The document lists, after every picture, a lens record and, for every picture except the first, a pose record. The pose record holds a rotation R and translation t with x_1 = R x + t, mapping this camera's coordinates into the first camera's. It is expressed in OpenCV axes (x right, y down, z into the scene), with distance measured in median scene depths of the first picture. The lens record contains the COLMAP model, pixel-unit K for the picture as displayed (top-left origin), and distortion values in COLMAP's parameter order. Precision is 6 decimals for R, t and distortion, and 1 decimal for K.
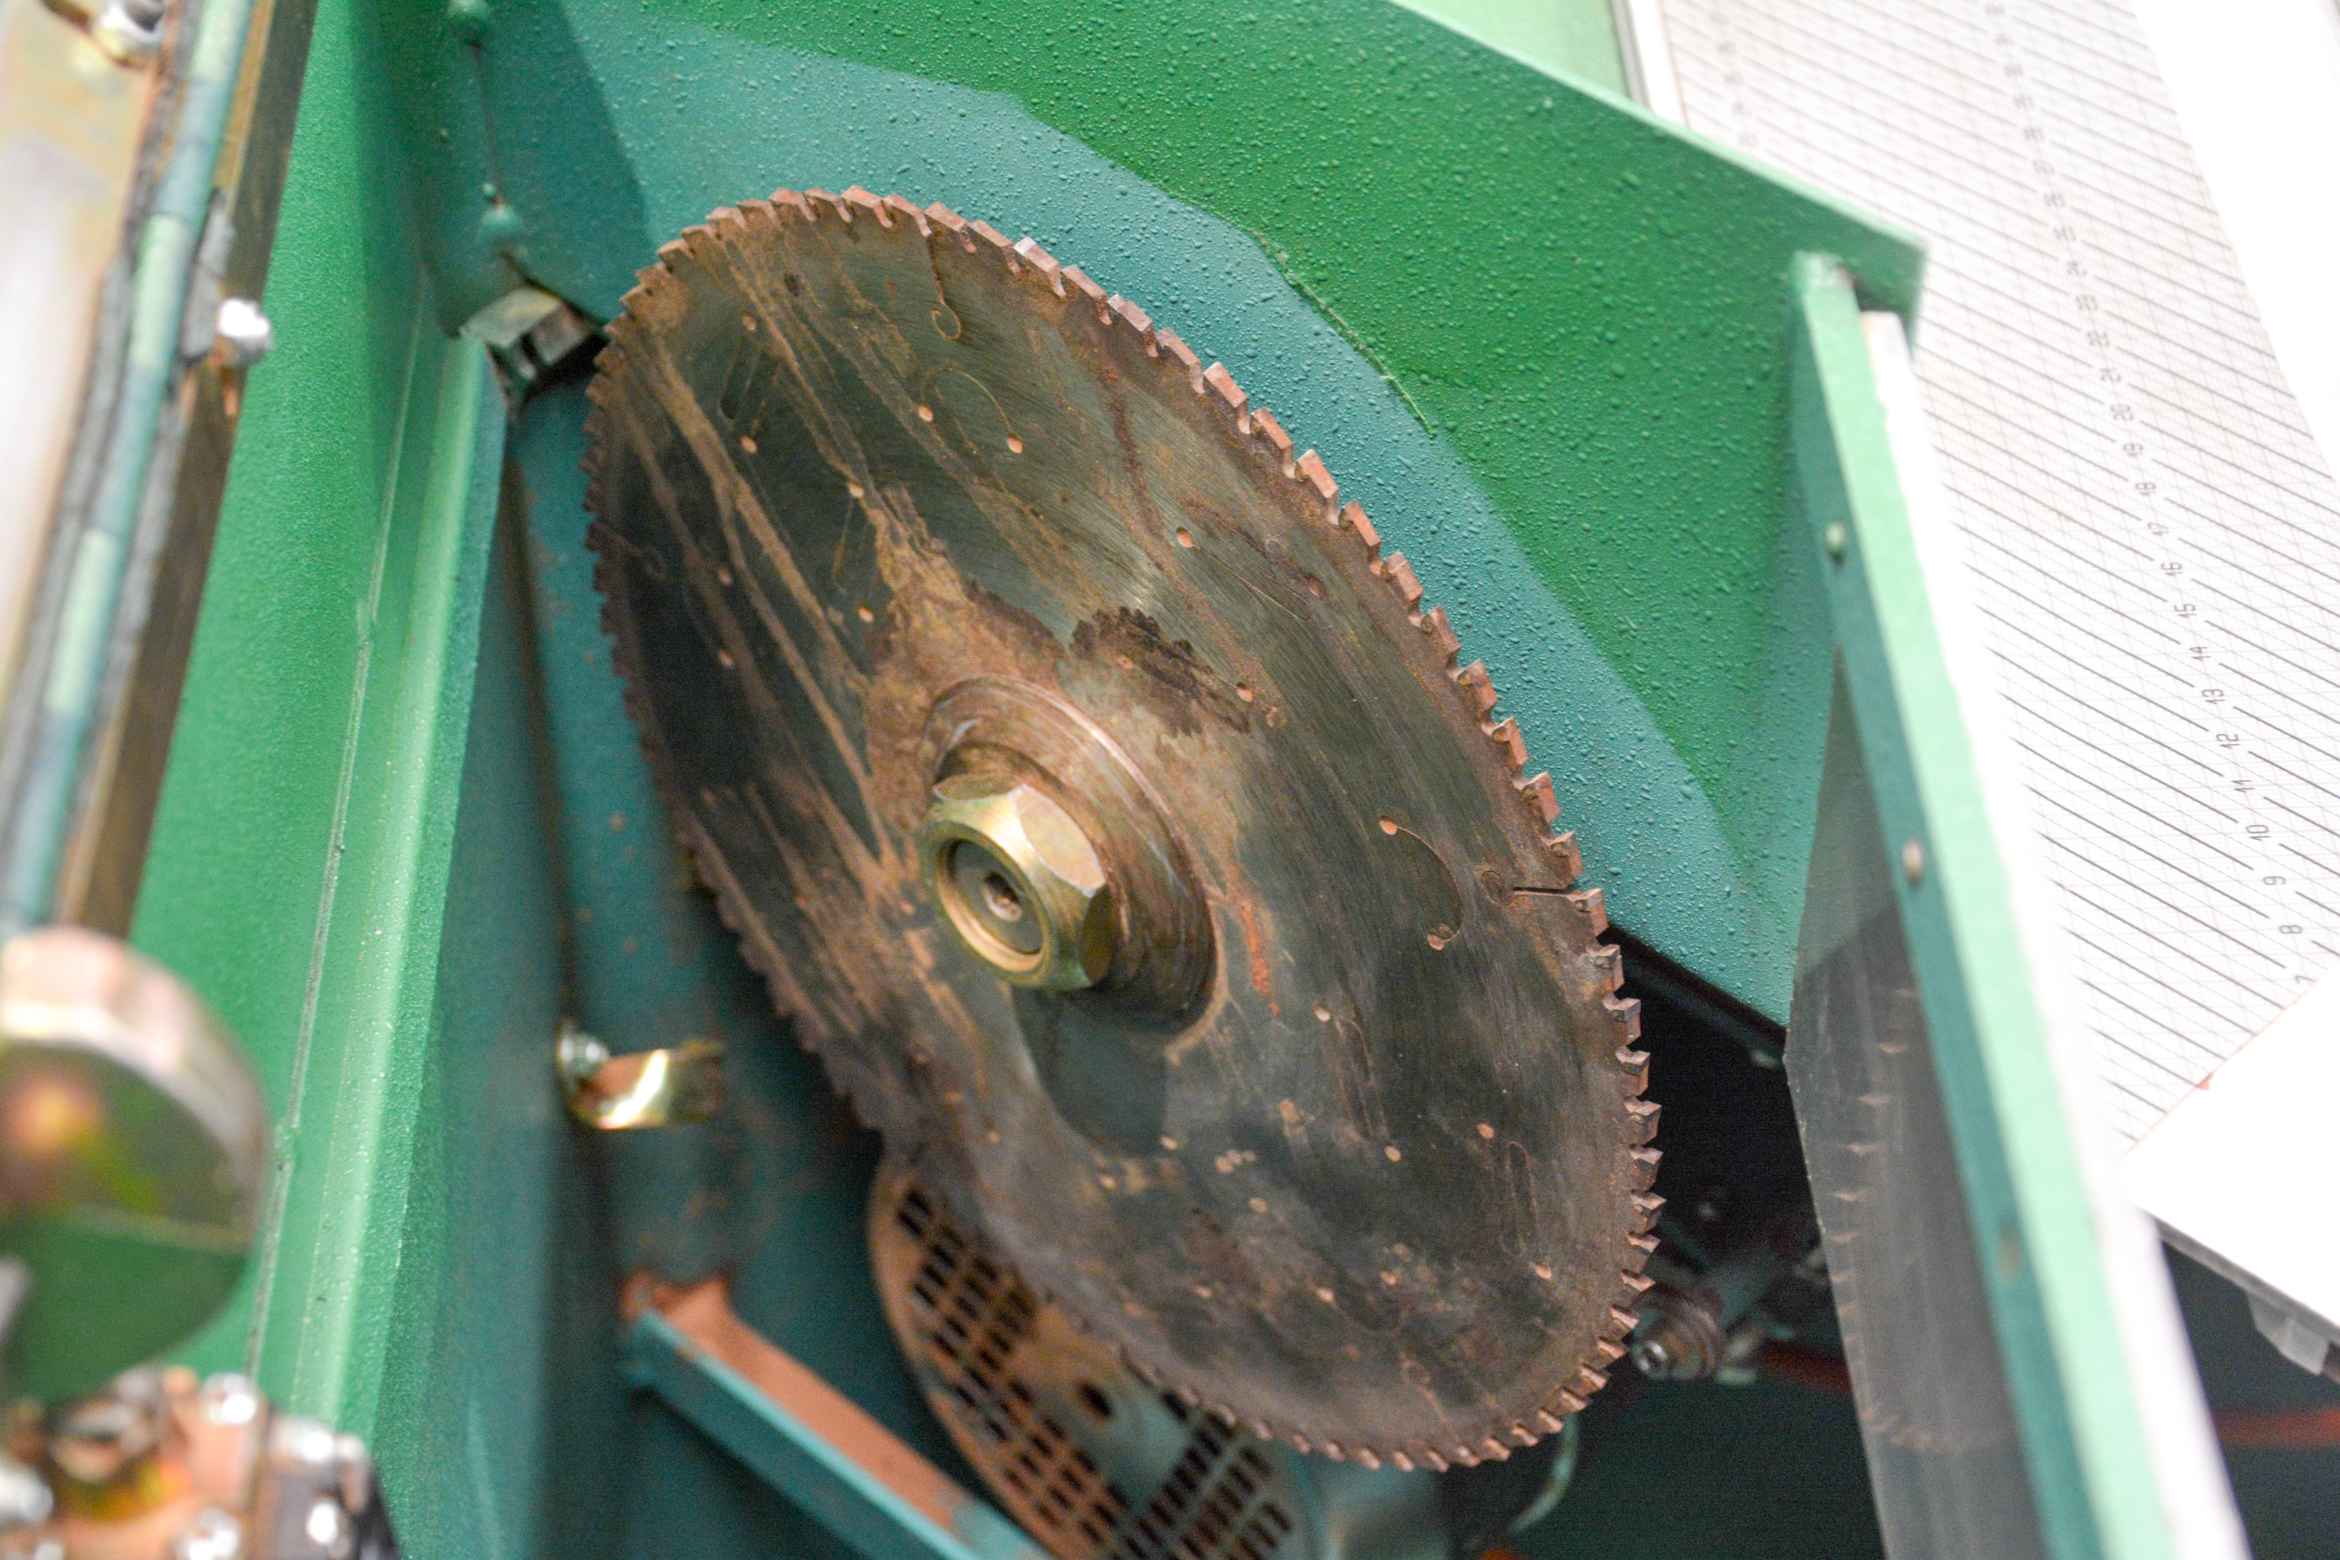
lens RADIAL K [[4063.4, 0, 1147.4], [0, 4063.4, 780.8], [0, 0, 1]] dist [0.107414, 0.000000]
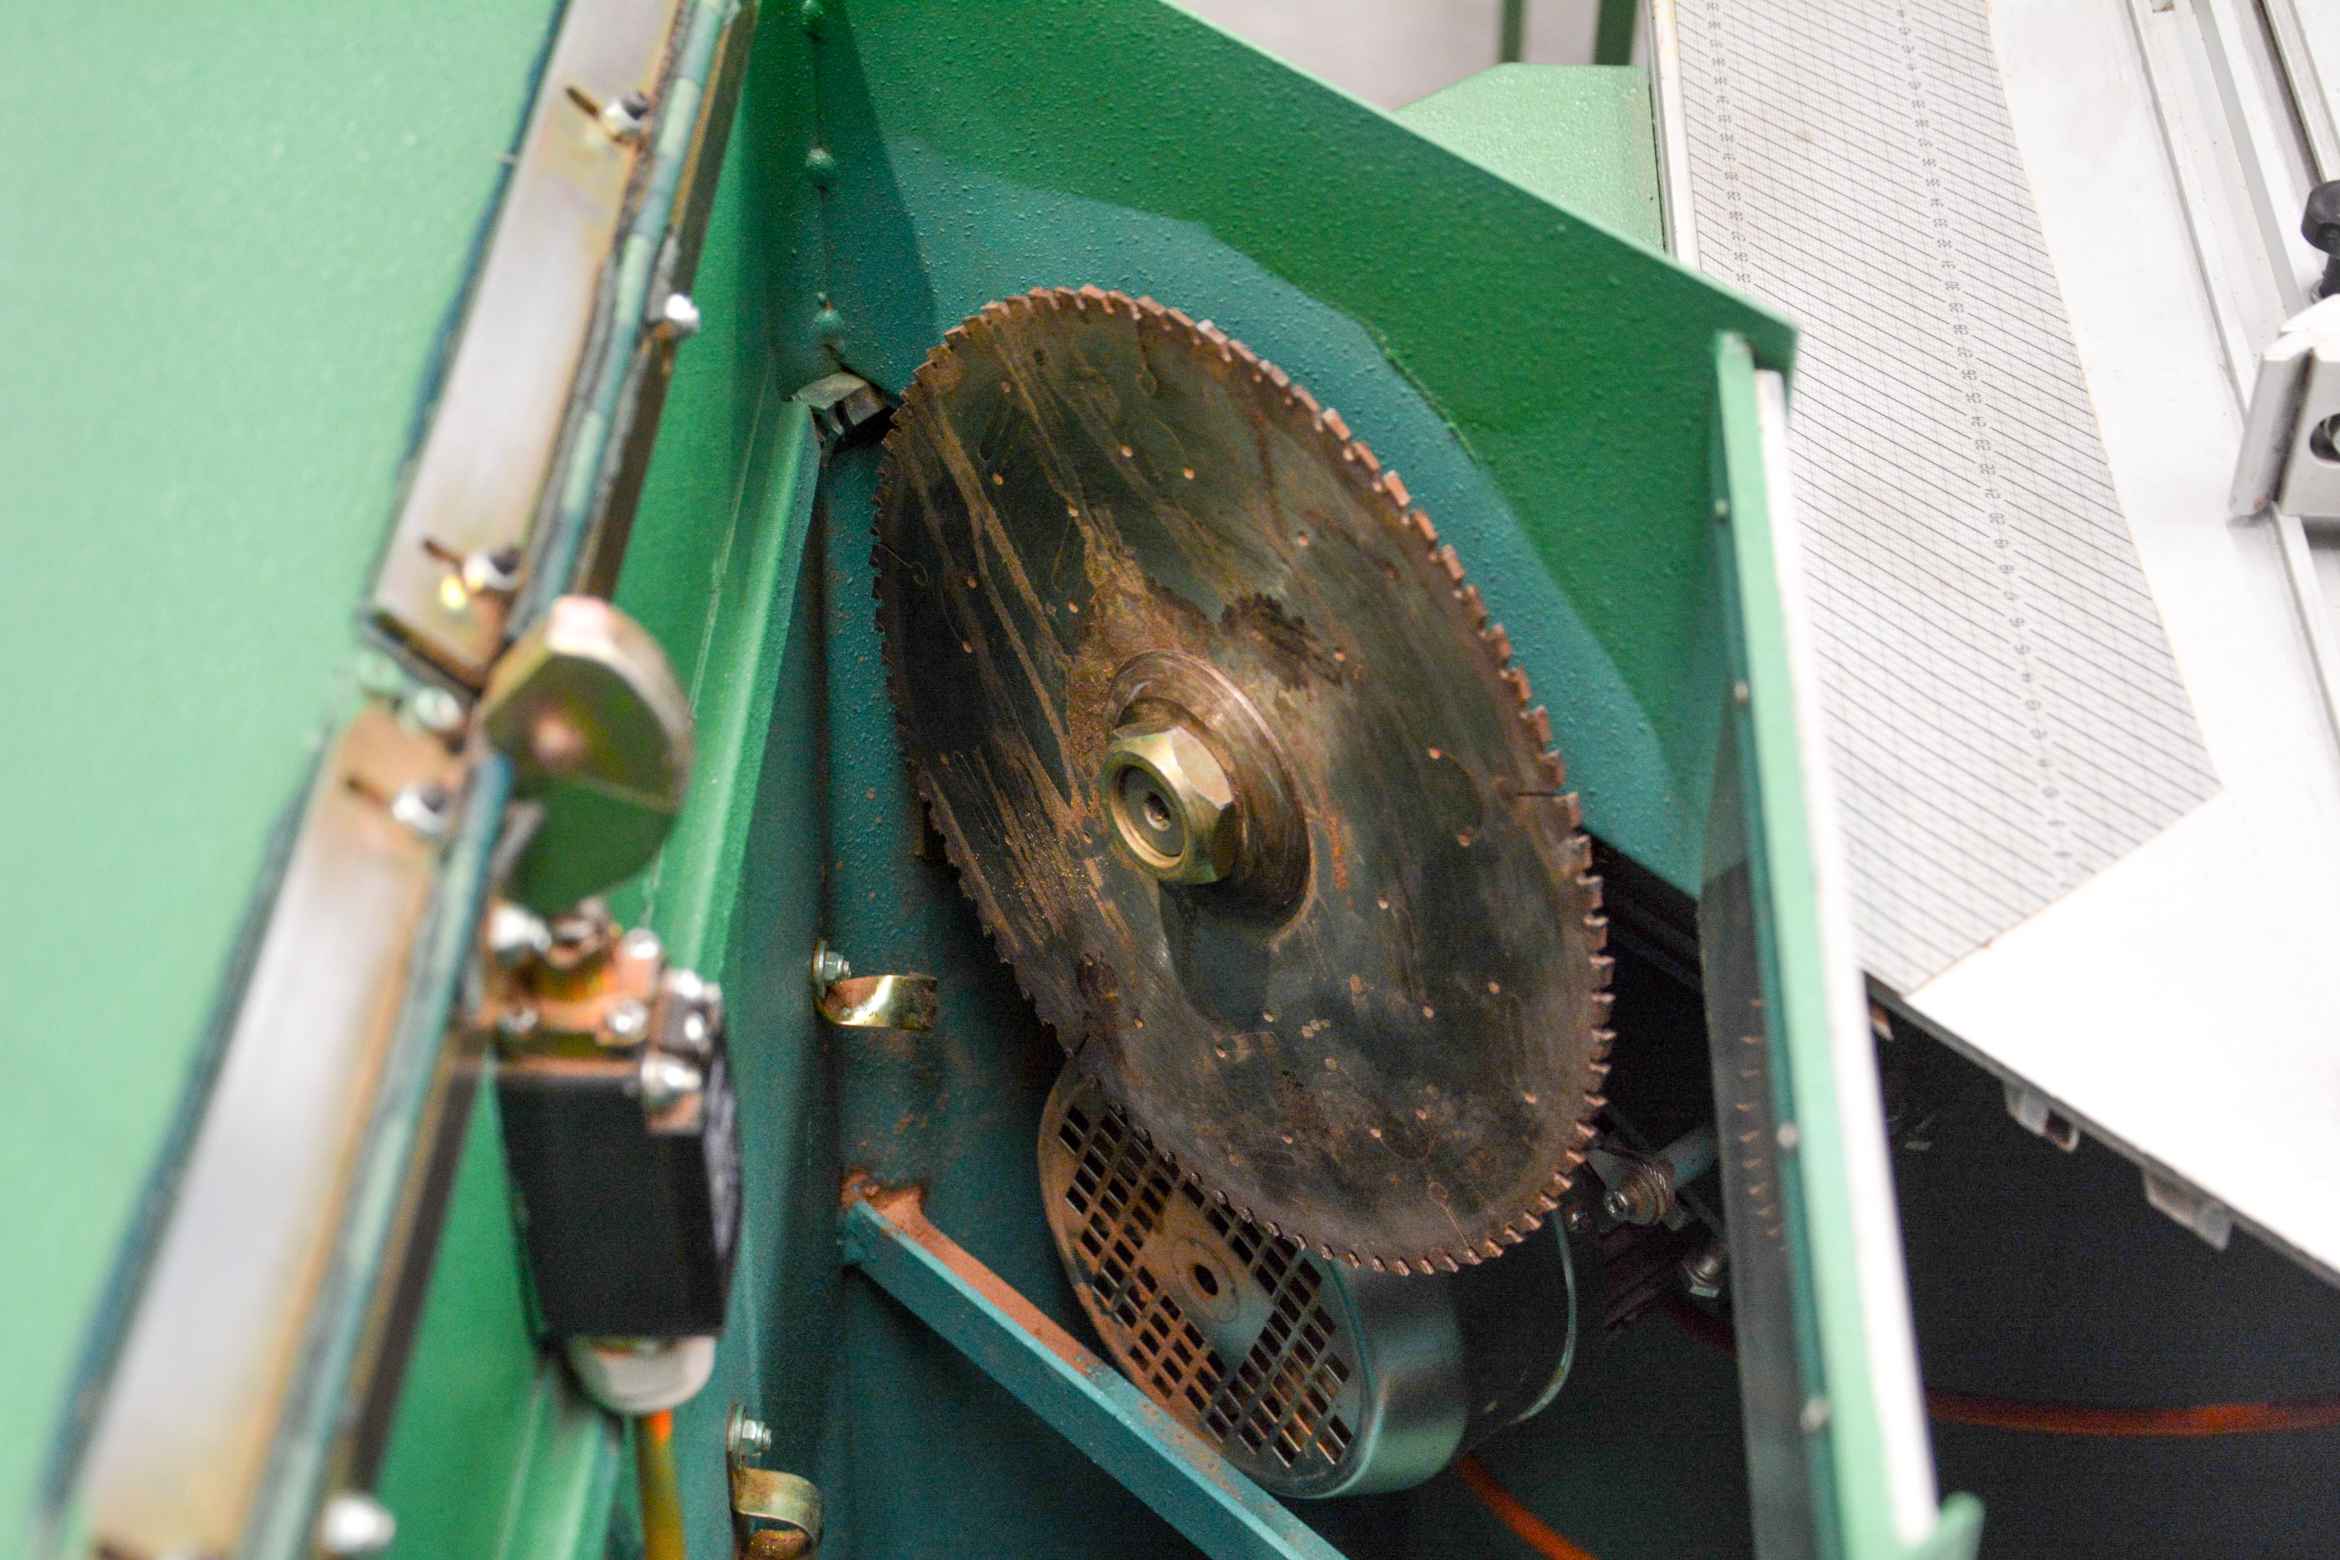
lens RADIAL K [[4060.9, 0, 1186.1], [0, 4060.9, 778.7], [0, 0, 1]] dist [0.072699, 0.000000]
pose [[0.996864, 0.067867, -0.040696, 0.029738], [-0.071214, 0.993627, -0.087376, 0.140257], [0.034507, 0.090000, 0.995344, -0.373837]]
